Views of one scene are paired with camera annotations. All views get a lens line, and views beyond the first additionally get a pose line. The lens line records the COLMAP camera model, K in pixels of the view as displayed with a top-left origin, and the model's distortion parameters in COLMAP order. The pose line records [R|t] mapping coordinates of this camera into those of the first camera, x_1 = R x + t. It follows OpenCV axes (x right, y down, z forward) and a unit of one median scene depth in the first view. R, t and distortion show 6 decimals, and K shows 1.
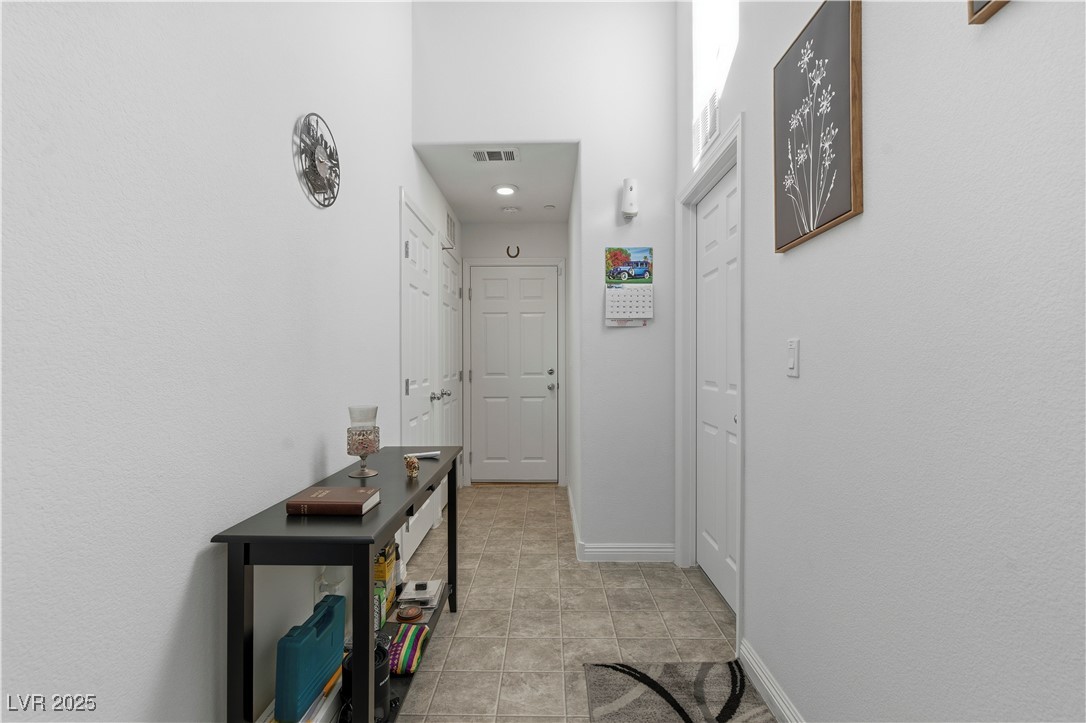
lens RADIAL K [[493.7, 0, 538.8], [0, 493.7, 350.8], [0, 0, 1]] dist [0.002186, 0.000023]
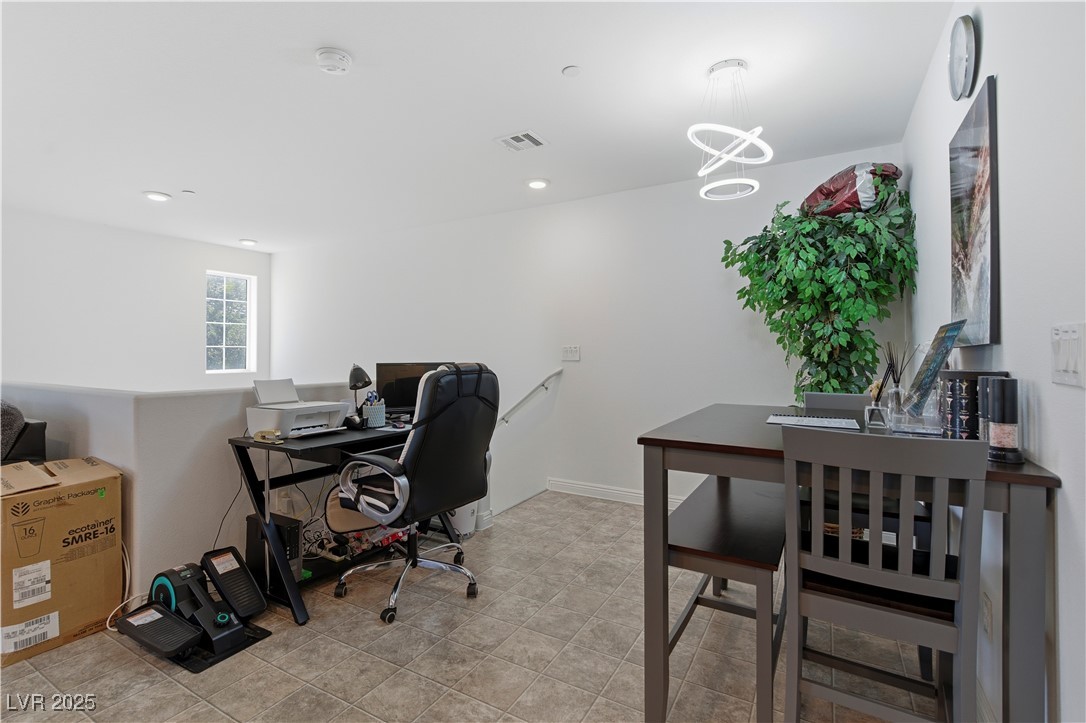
lens RADIAL K [[493.7, 0, 538.8], [0, 493.7, 350.8], [0, 0, 1]] dist [0.002186, 0.000023]
pose [[-0.875532, 0.001449, 0.483158, -0.073221], [-0.012488, 0.999594, -0.025627, 0.004616], [-0.482999, -0.028471, -0.875158, 0.252812]]
